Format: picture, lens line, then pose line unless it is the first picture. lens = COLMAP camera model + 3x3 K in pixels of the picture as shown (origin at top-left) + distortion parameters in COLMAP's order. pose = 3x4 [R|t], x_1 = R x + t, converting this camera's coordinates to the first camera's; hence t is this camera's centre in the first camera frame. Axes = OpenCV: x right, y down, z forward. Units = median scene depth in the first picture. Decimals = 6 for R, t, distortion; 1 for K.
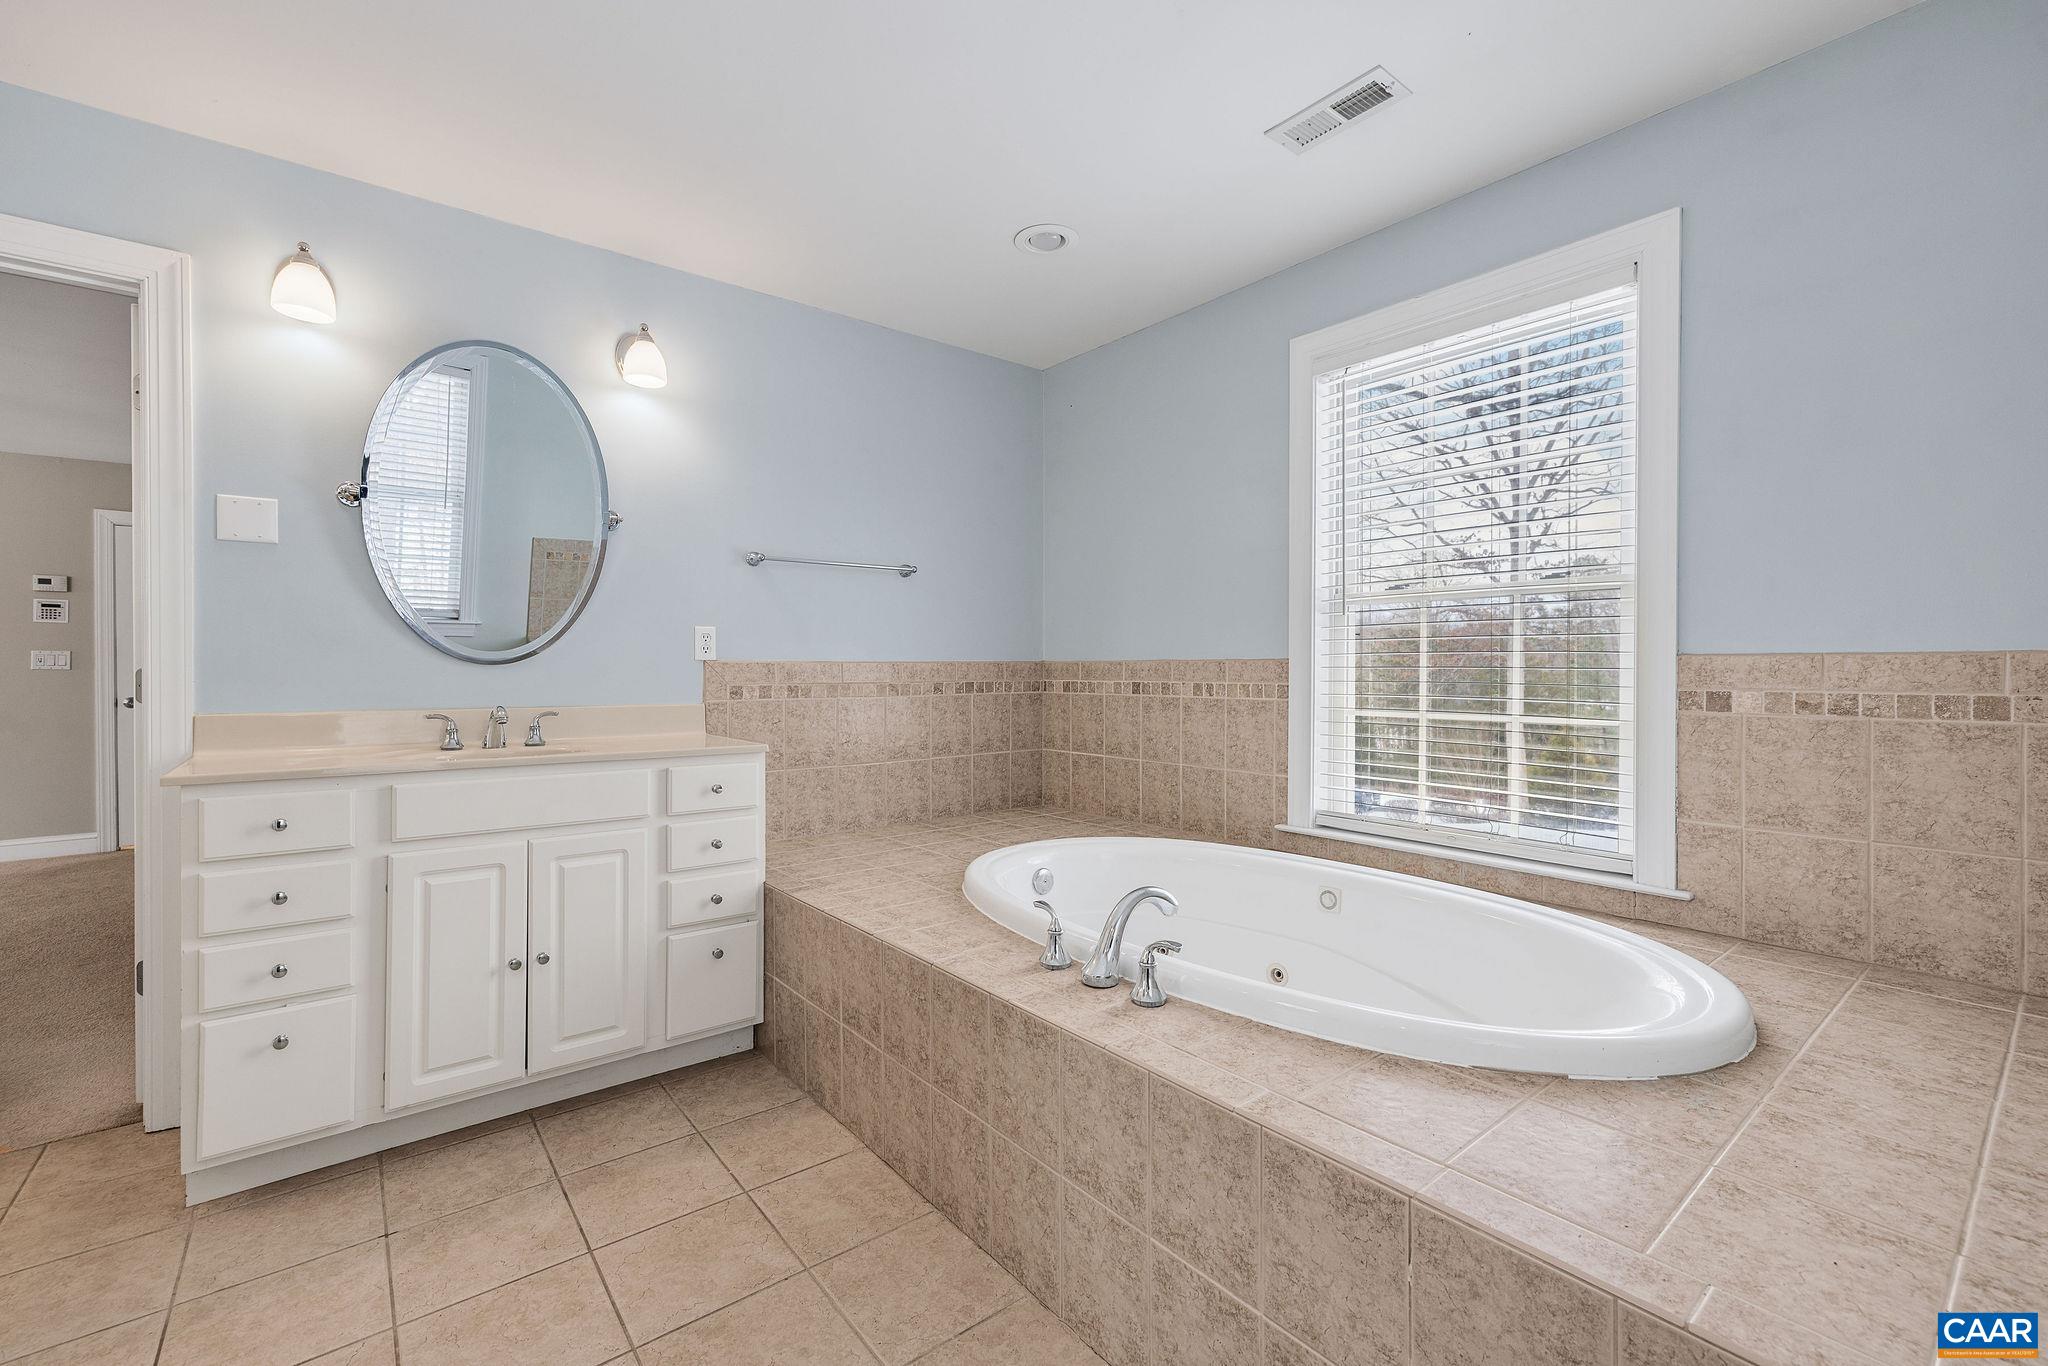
lens RADIAL K [[848.3, 0, 1024.0], [0, 848.3, 683.0], [0, 0, 1]] dist [-0.001980, -0.000010]
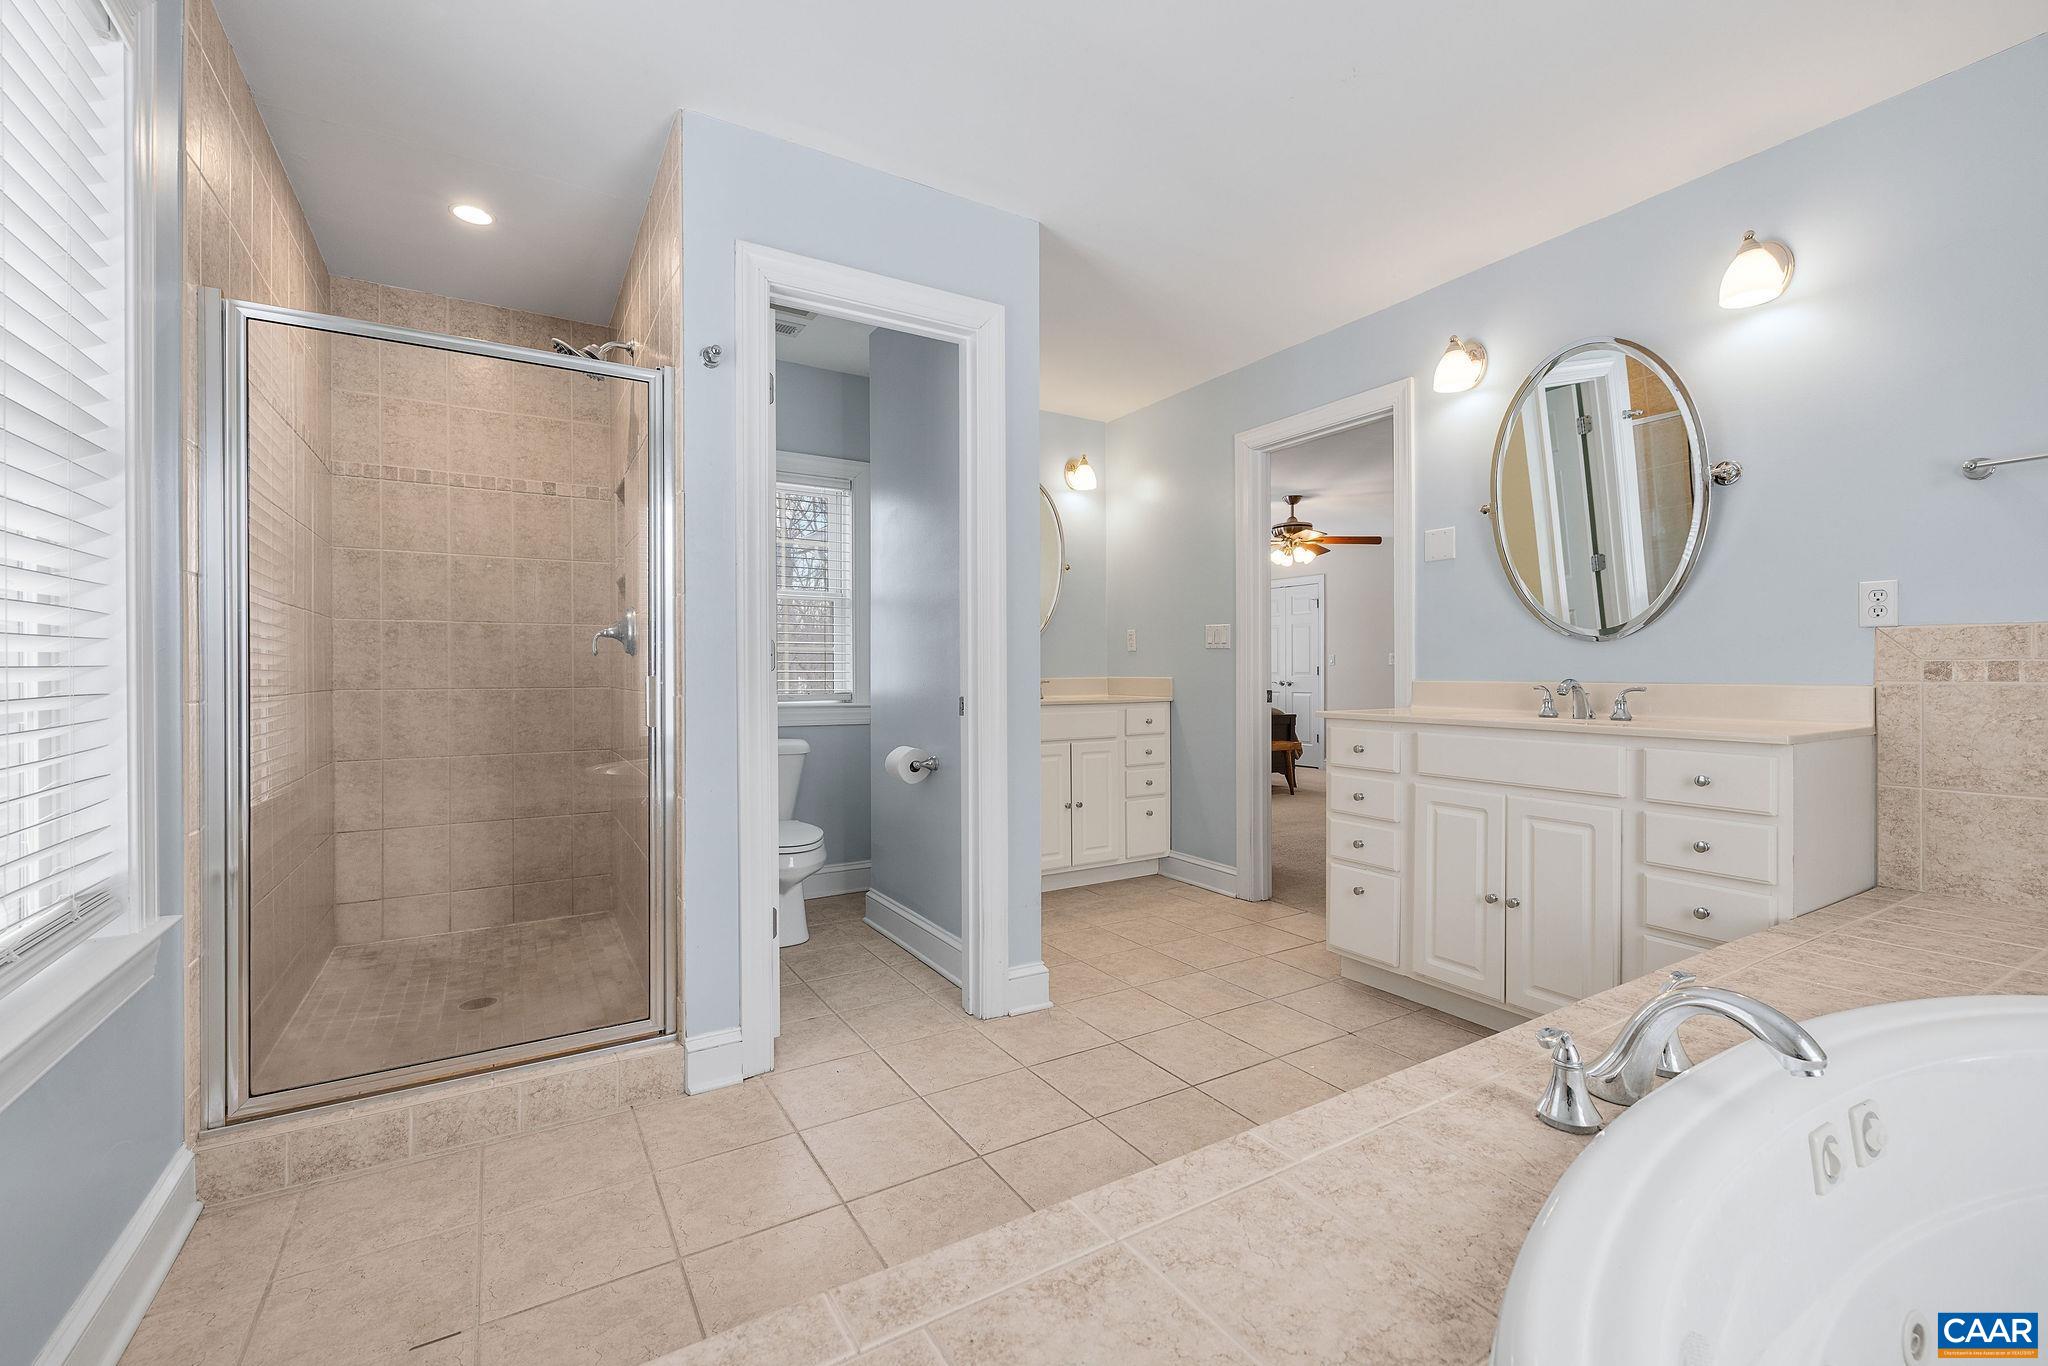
lens RADIAL K [[873.5, 0, 1017.6], [0, 873.5, 673.7], [0, 0, 1]] dist [0.000829, 0.000550]
pose [[-0.125975, 0.006699, -0.992011, 0.644513], [-0.007397, 0.999943, 0.007692, 0.018936], [0.992006, 0.008307, -0.125919, 0.488843]]
